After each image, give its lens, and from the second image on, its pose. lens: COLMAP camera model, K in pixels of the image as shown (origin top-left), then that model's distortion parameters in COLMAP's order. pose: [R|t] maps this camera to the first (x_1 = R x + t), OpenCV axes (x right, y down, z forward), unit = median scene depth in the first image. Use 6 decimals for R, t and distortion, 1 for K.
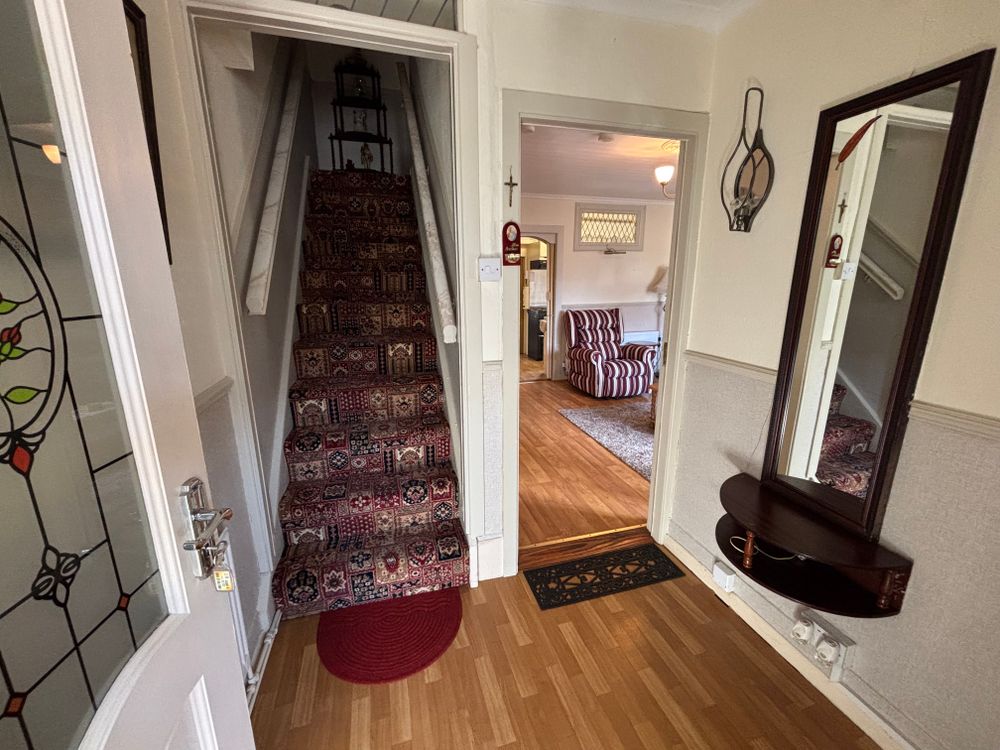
lens RADIAL K [[403.2, 0, 497.9], [0, 403.2, 375.1], [0, 0, 1]] dist [0.000859, 0.000485]
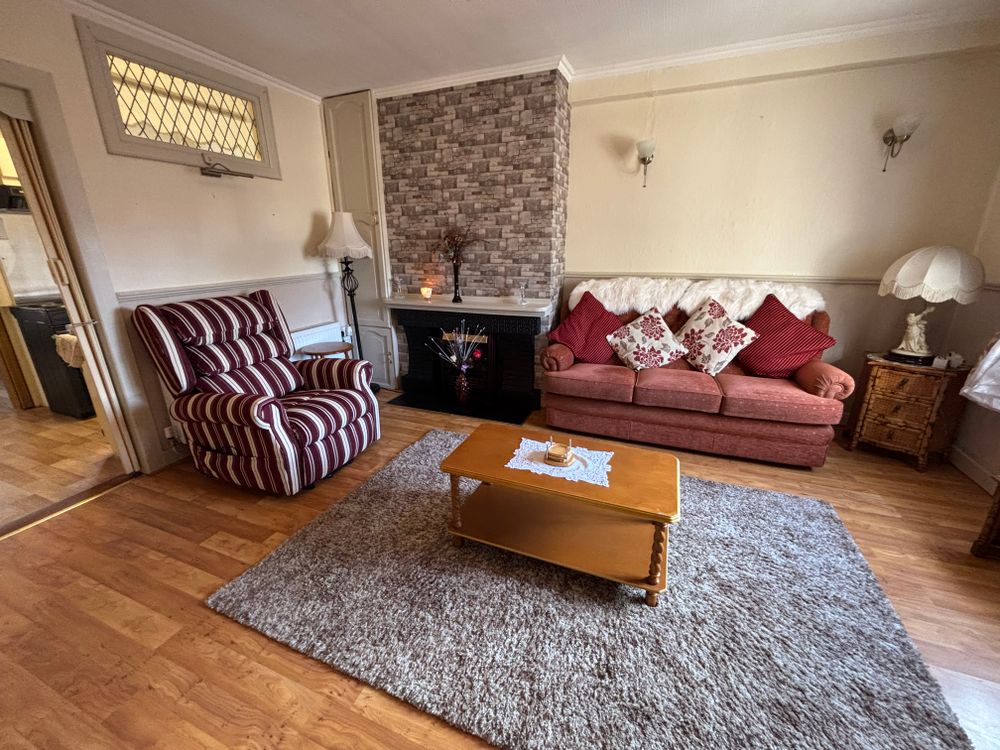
lens RADIAL K [[403.2, 0, 497.9], [0, 403.2, 375.1], [0, 0, 1]] dist [0.000859, 0.000485]
pose [[0.614203, -0.240381, 0.751646, 0.073264], [0.185525, 0.969766, 0.158537, -0.091834], [-0.767030, 0.042075, 0.640230, 0.472305]]
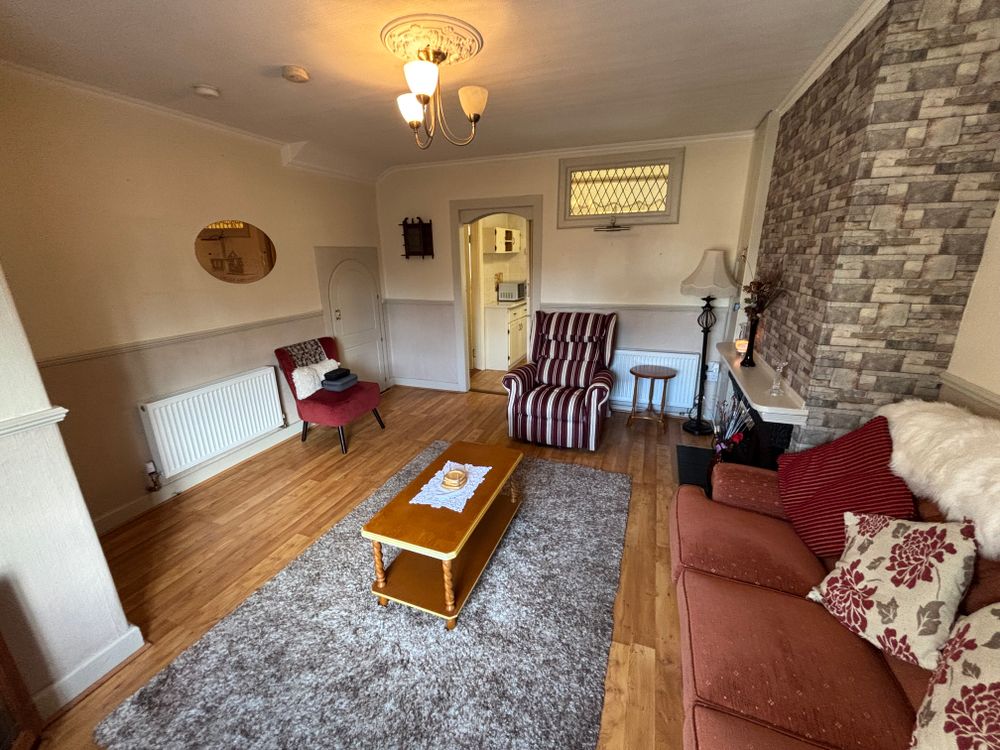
lens RADIAL K [[403.2, 0, 497.9], [0, 403.2, 375.1], [0, 0, 1]] dist [0.000859, 0.000485]
pose [[0.797070, 0.174142, -0.578233, 0.570631], [-0.137202, 0.984700, 0.107428, -0.114498], [0.588094, -0.006293, 0.808768, 0.357731]]
